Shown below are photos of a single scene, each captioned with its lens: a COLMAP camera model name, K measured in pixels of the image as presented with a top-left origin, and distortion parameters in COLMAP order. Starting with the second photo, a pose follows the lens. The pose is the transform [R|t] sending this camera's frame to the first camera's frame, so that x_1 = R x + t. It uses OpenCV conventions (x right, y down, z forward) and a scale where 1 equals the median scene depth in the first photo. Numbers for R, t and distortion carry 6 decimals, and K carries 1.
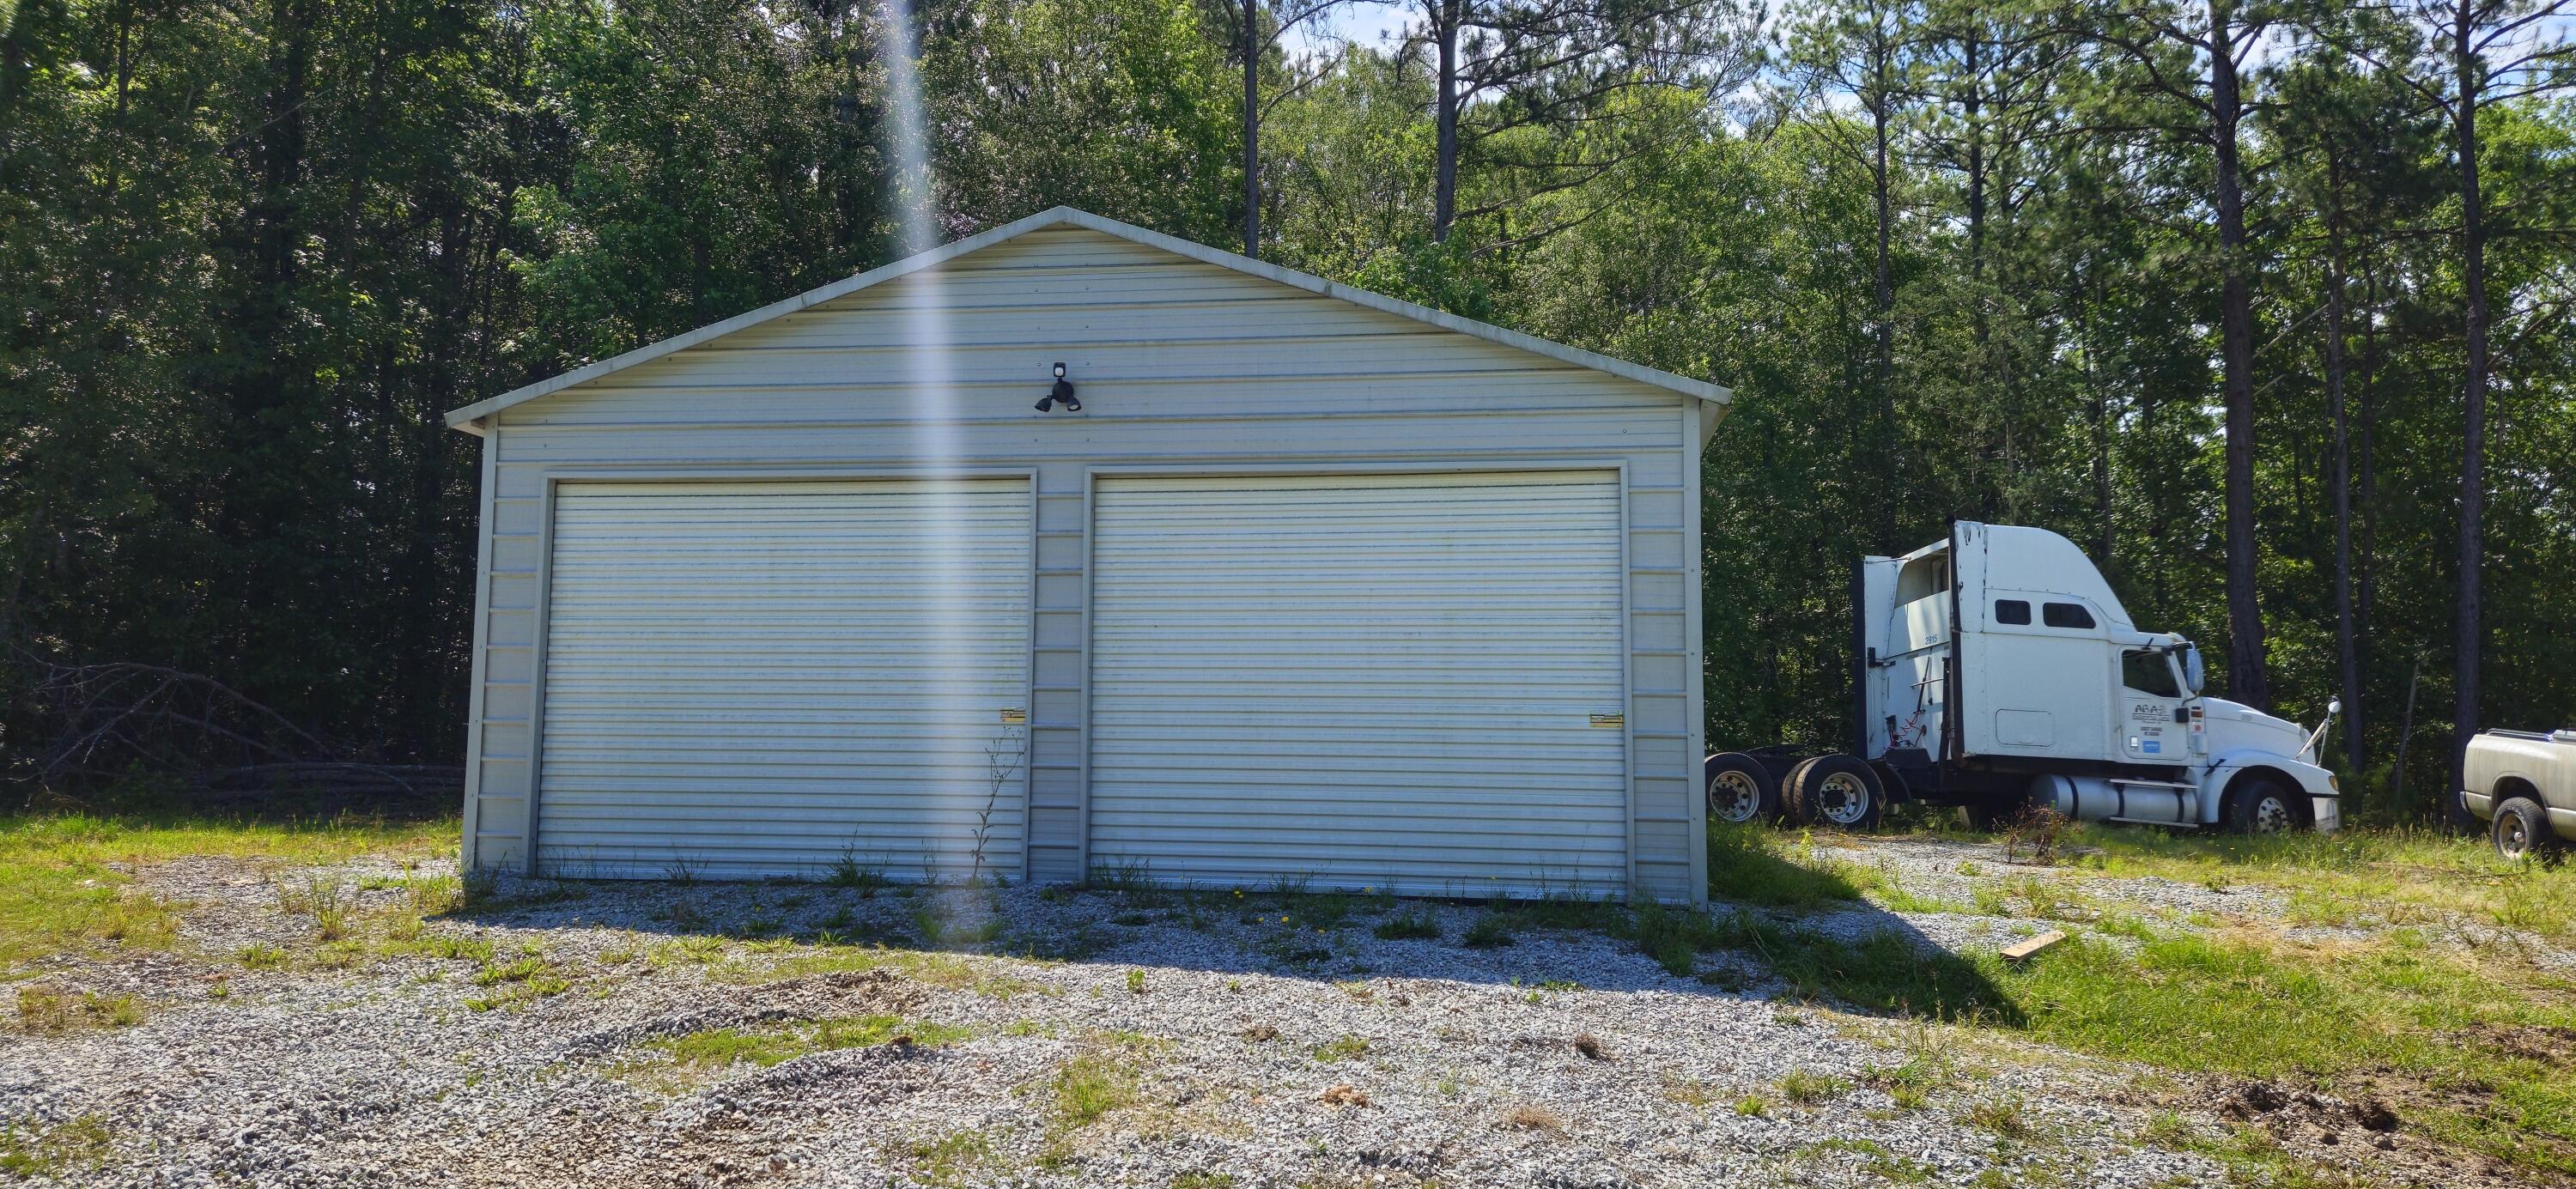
lens RADIAL K [[1745.9, 0, 1277.2], [0, 1745.9, 598.1], [0, 0, 1]] dist [0.088942, -0.090630]
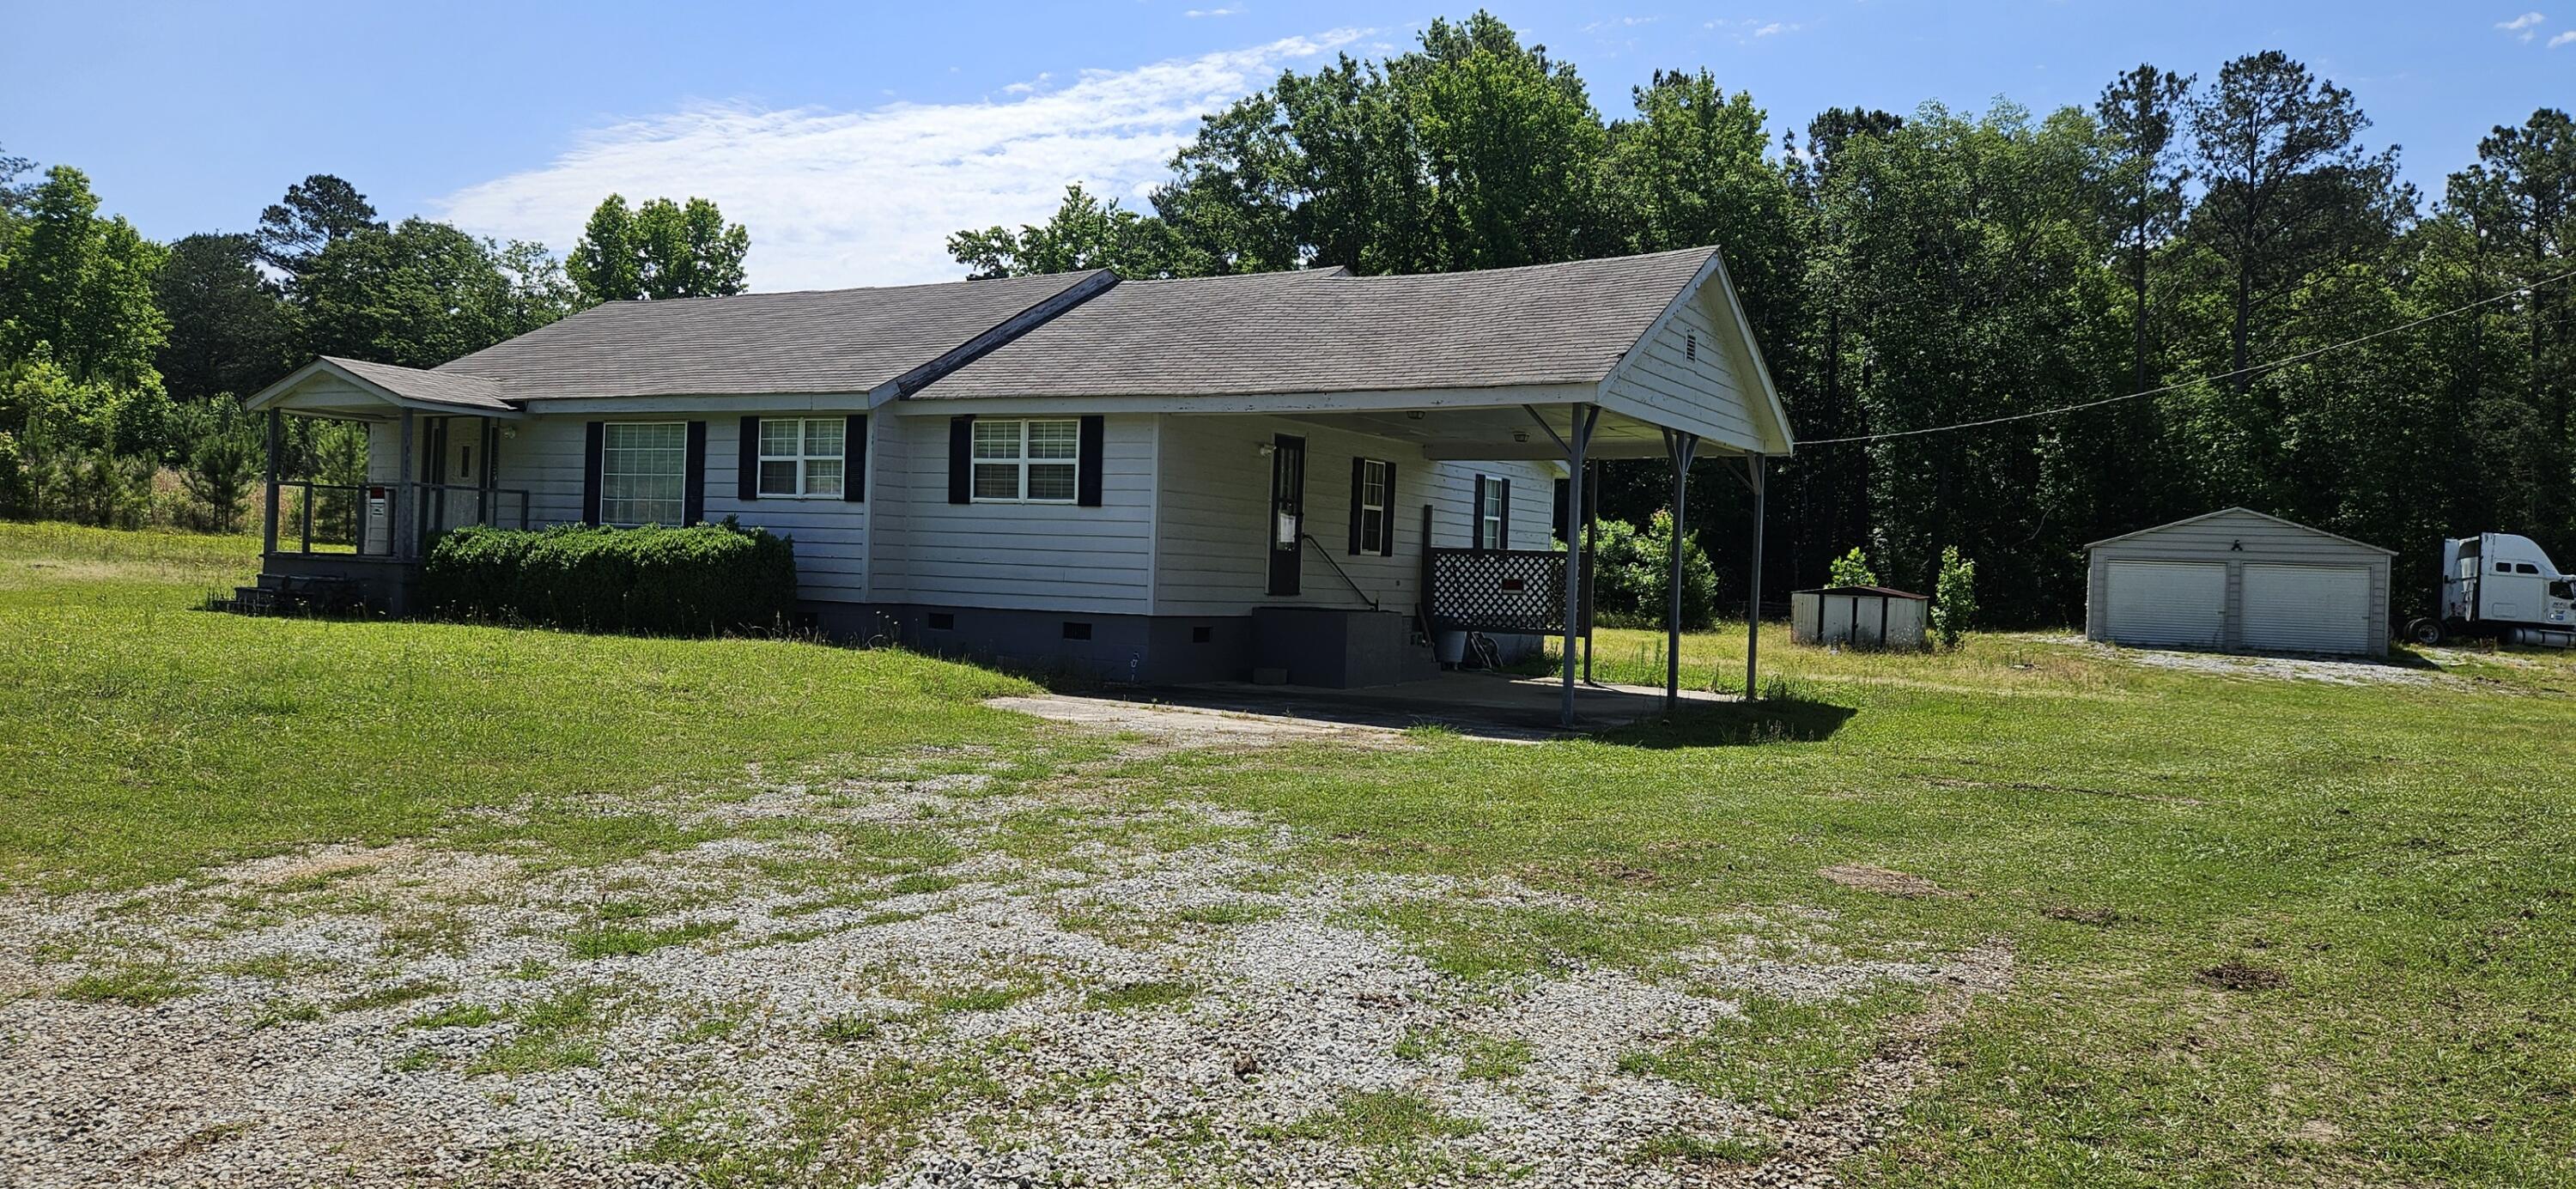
lens RADIAL K [[1750.5, 0, 1250.4], [0, 1750.5, 577.4], [0, 0, 1]] dist [0.076776, -0.078847]
pose [[0.957941, 0.024003, -0.285961, -0.643973], [0.004522, 0.995109, 0.098676, -0.256243], [0.286931, -0.095818, 0.953147, -2.164269]]
